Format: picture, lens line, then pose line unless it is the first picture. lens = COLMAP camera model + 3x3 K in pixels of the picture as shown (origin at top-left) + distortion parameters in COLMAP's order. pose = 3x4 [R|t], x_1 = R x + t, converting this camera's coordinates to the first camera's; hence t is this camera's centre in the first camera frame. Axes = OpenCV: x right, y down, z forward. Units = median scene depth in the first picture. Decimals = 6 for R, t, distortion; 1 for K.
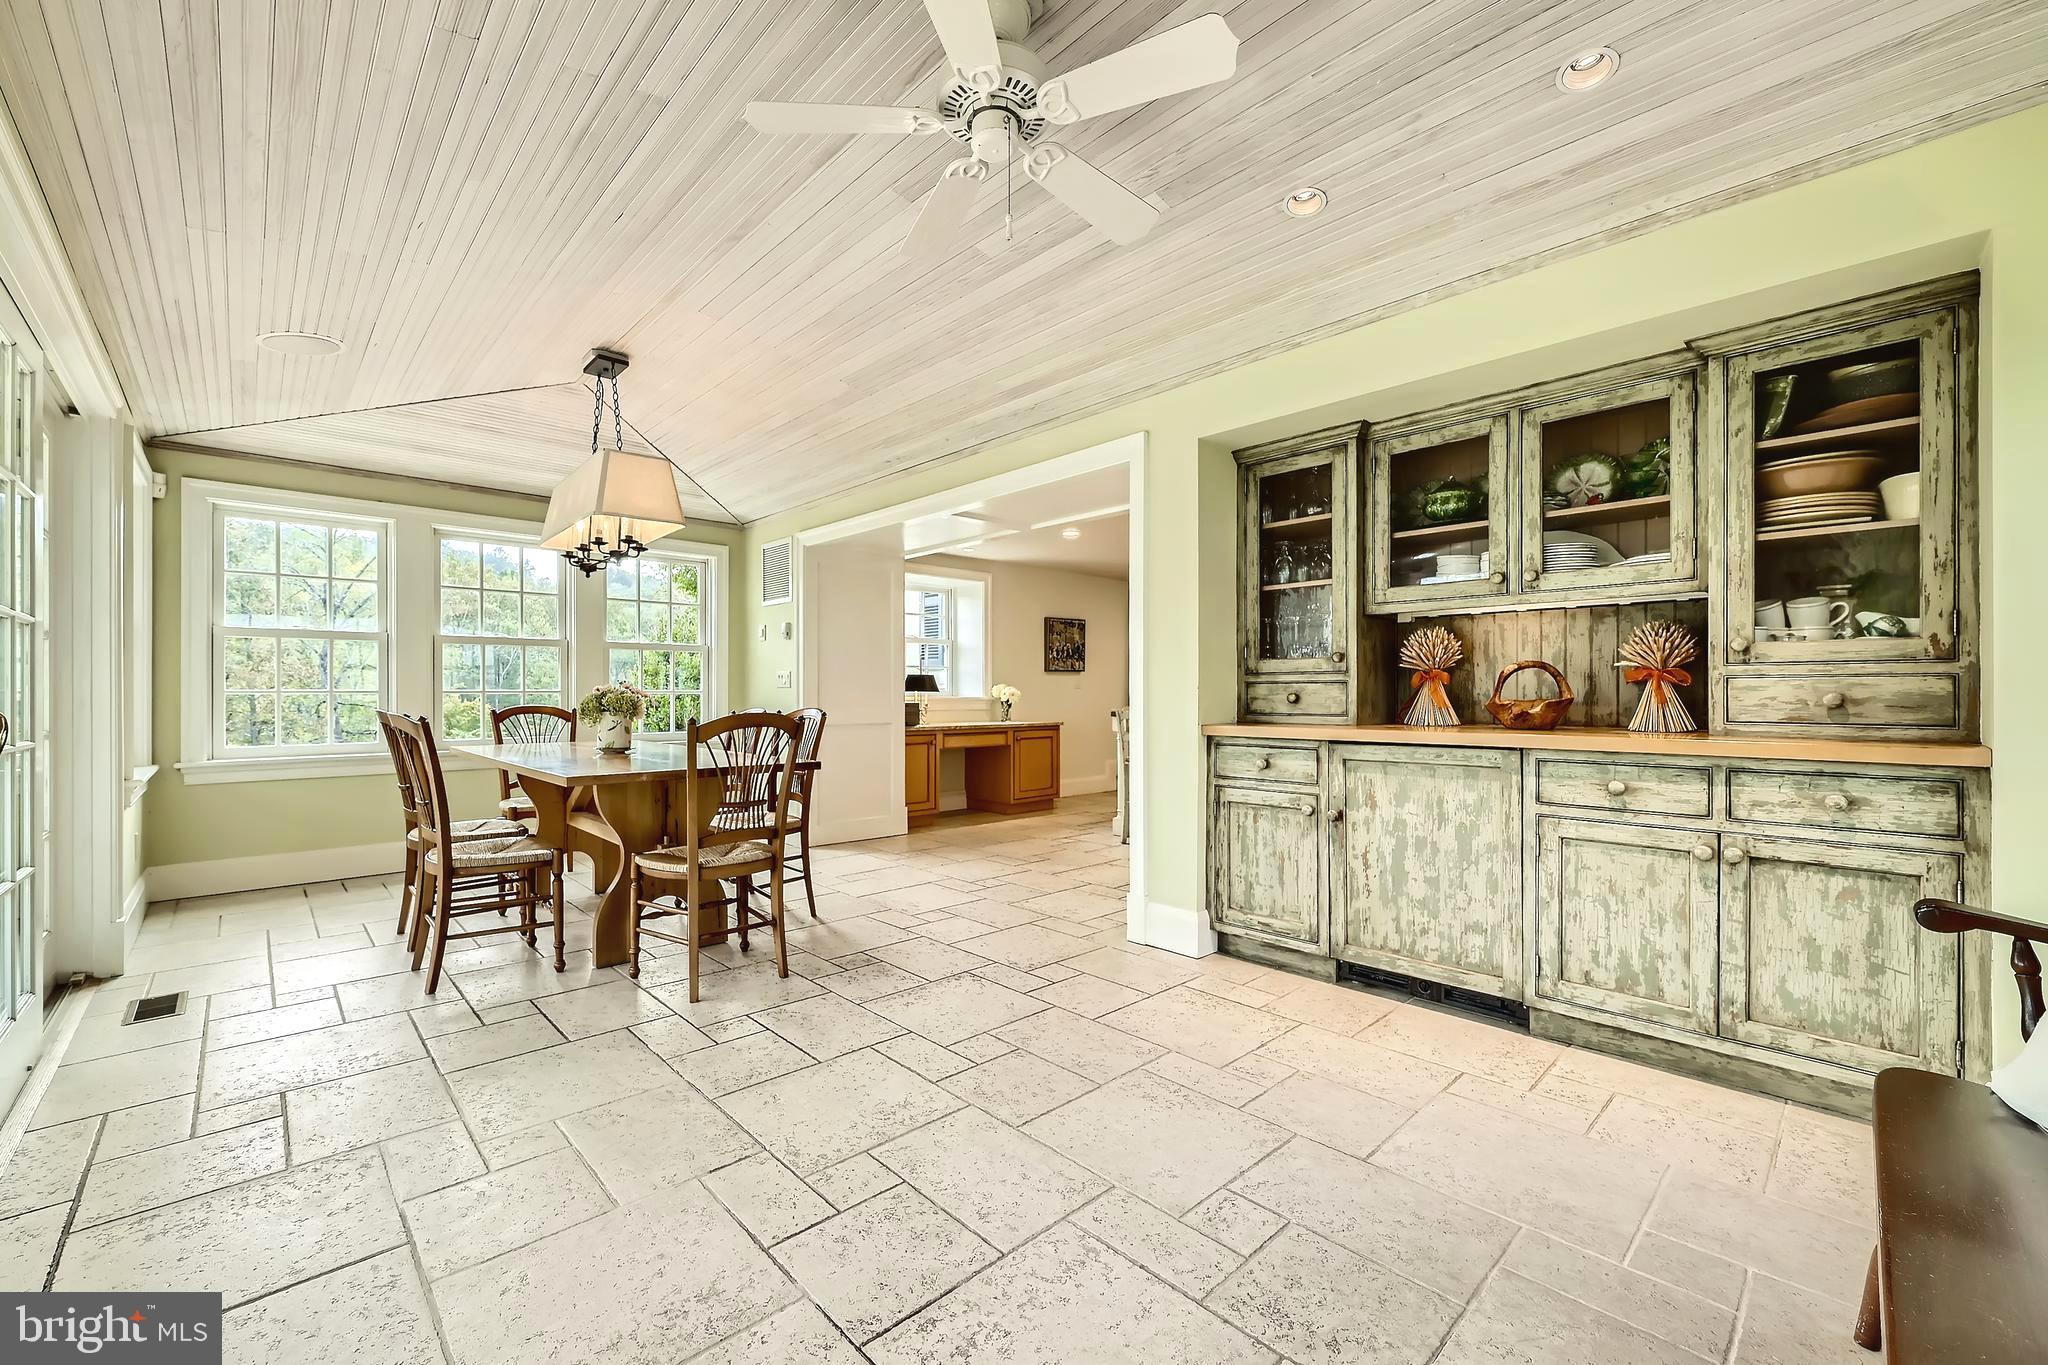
lens RADIAL K [[814.5, 0, 1024.6], [0, 814.5, 694.1], [0, 0, 1]] dist [-0.008232, 0.000000]
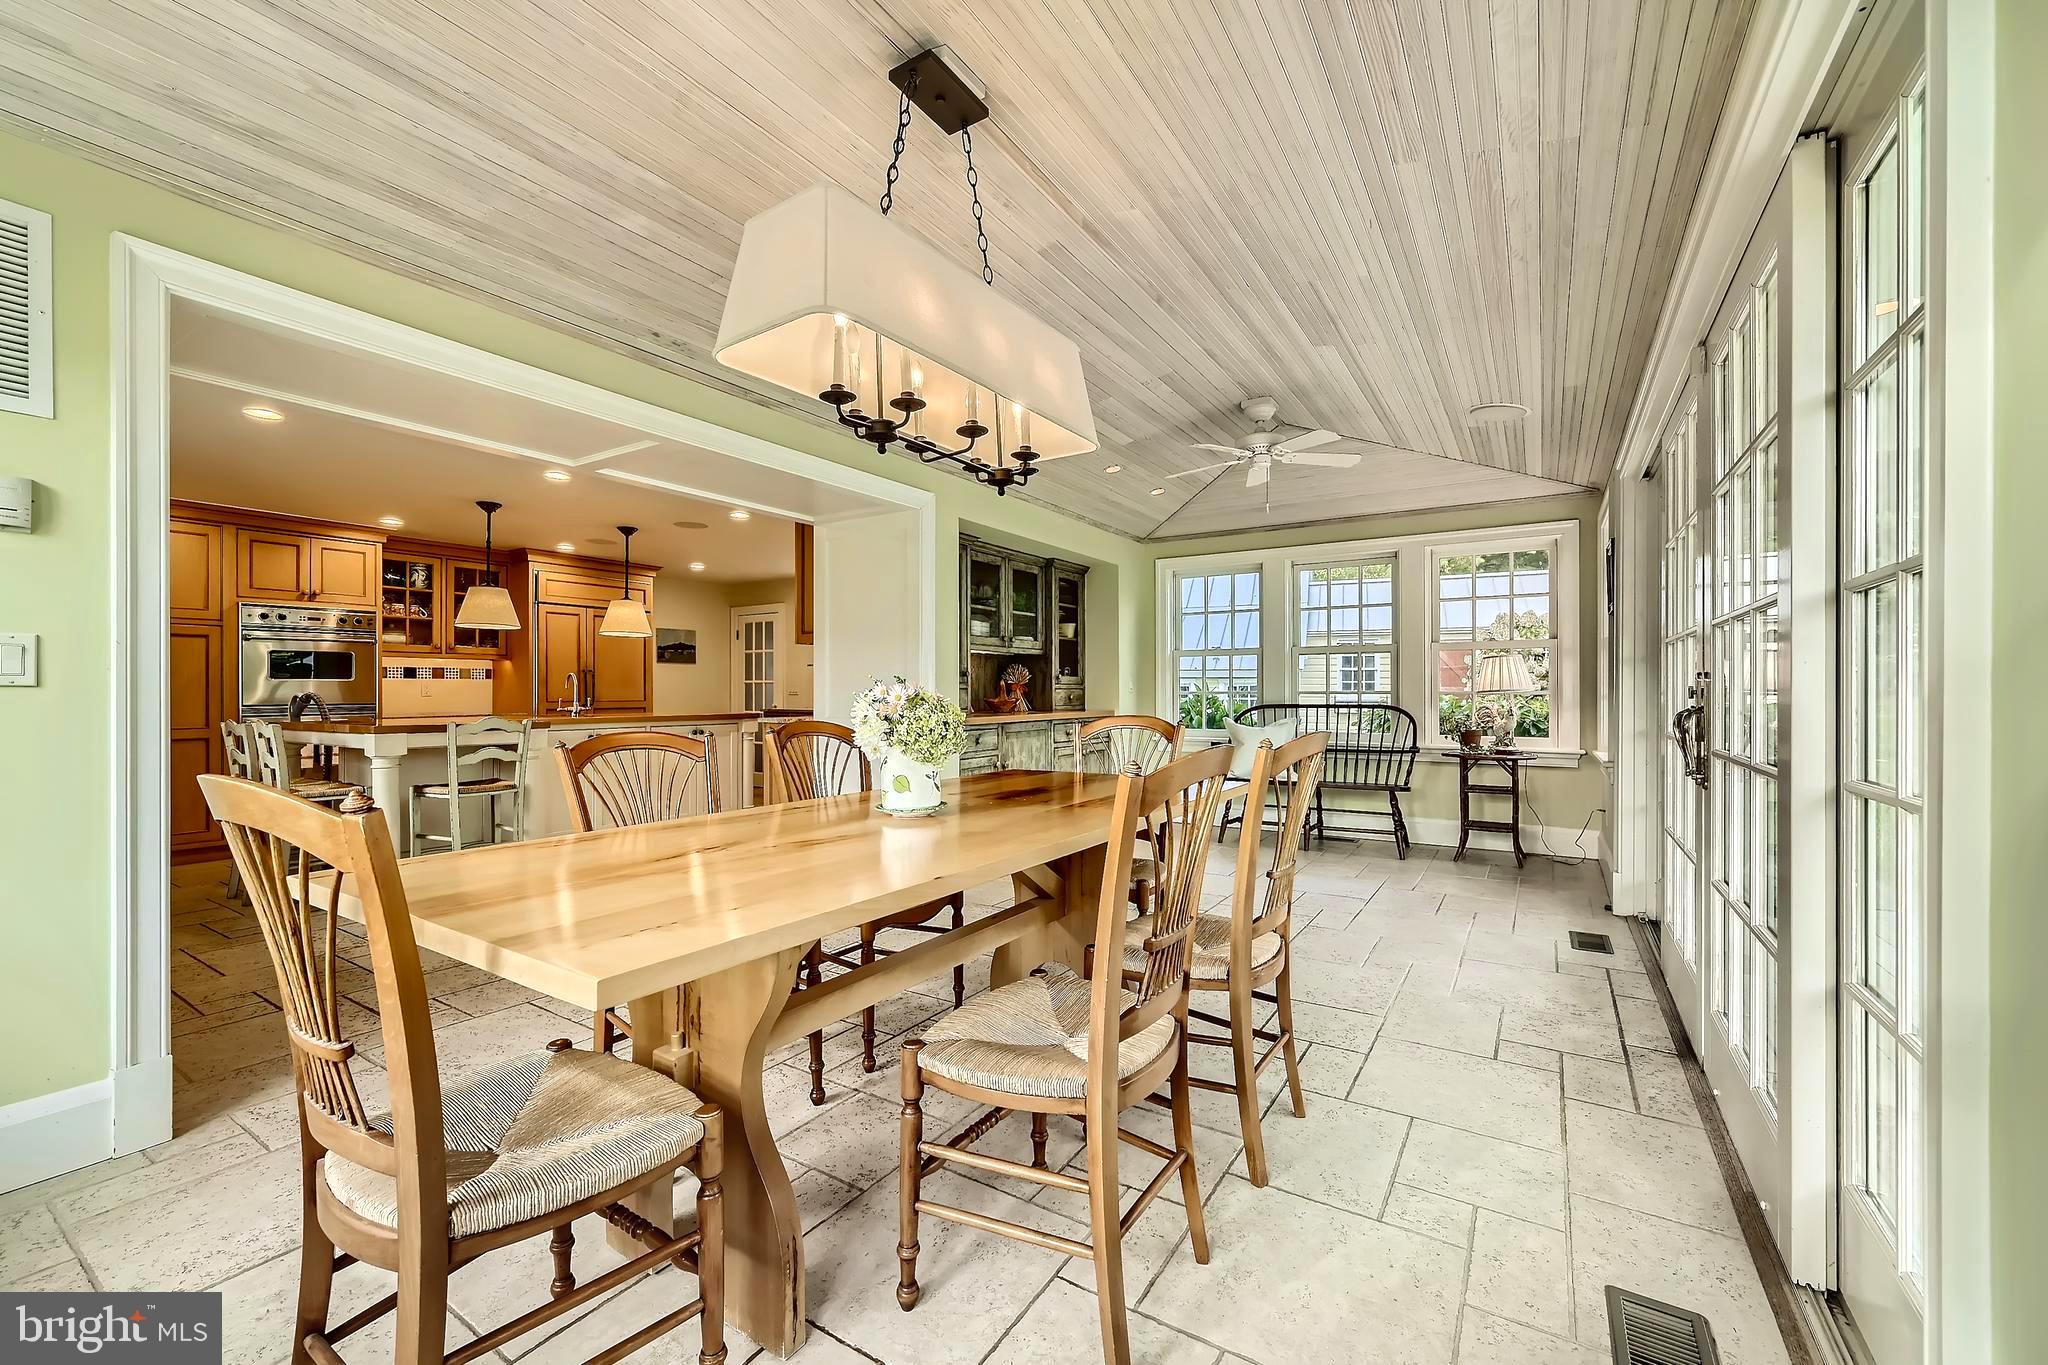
lens RADIAL K [[814.5, 0, 1030.3], [0, 814.5, 692.2], [0, 0, 1]] dist [-0.008232, 0.000000]
pose [[-0.240199, 0.002802, 0.970720, -1.416207], [-0.002441, 0.999991, -0.003490, -0.003639], [-0.970721, -0.003208, -0.240190, 1.442468]]
